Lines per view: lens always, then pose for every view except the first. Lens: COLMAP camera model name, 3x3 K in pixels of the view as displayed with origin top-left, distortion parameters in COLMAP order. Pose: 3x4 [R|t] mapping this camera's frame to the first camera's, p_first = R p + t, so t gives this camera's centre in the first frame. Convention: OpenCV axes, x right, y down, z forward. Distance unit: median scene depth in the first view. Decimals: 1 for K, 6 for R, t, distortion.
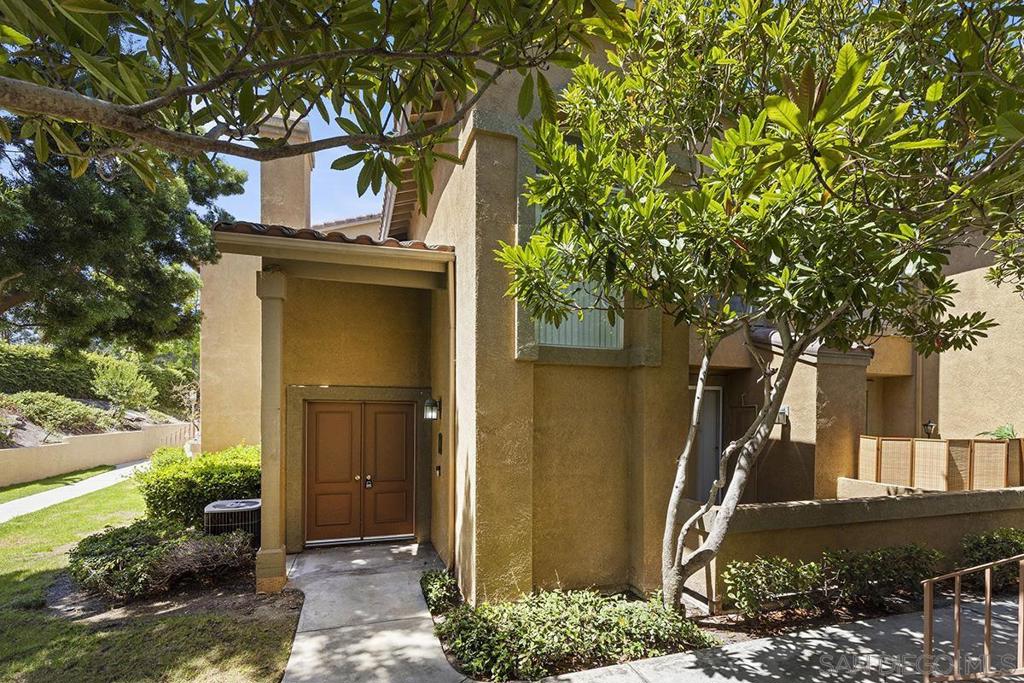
lens RADIAL K [[458.8, 0, 523.6], [0, 458.8, 422.0], [0, 0, 1]] dist [0.004779, 0.000135]
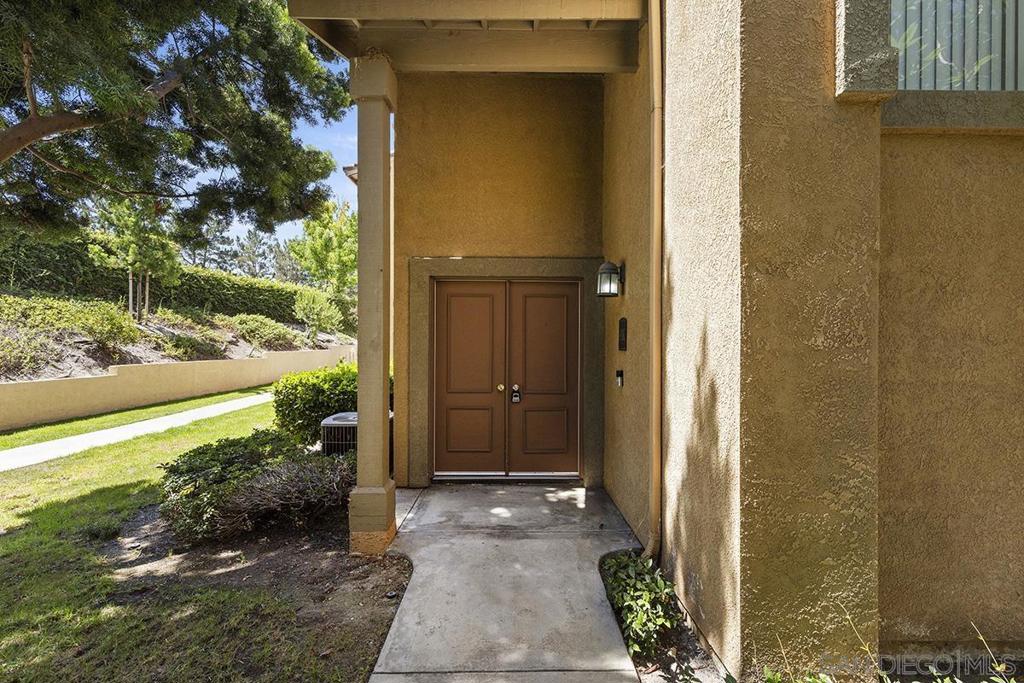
lens RADIAL K [[445.9, 0, 528.5], [0, 445.9, 344.7], [0, 0, 1]] dist [0.002388, -0.000015]
pose [[0.952448, -0.004323, -0.304671, -0.120875], [0.000426, 0.999917, -0.012856, 0.070082], [0.304701, 0.012115, 0.952371, 0.388432]]
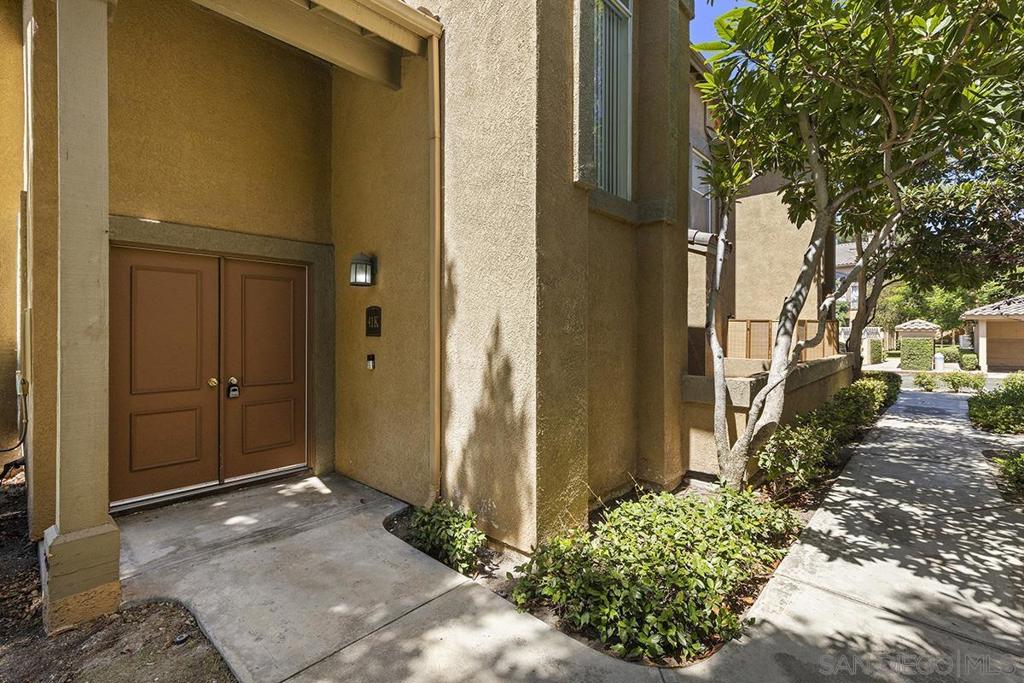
lens RADIAL K [[447.9, 0, 508.2], [0, 447.9, 331.2], [0, 0, 1]] dist [0.003870, 0.000196]
pose [[0.884996, -0.008393, 0.465523, -0.317866], [0.013147, 0.999889, -0.006968, 0.069959], [-0.465413, 0.012287, 0.885008, 0.325155]]
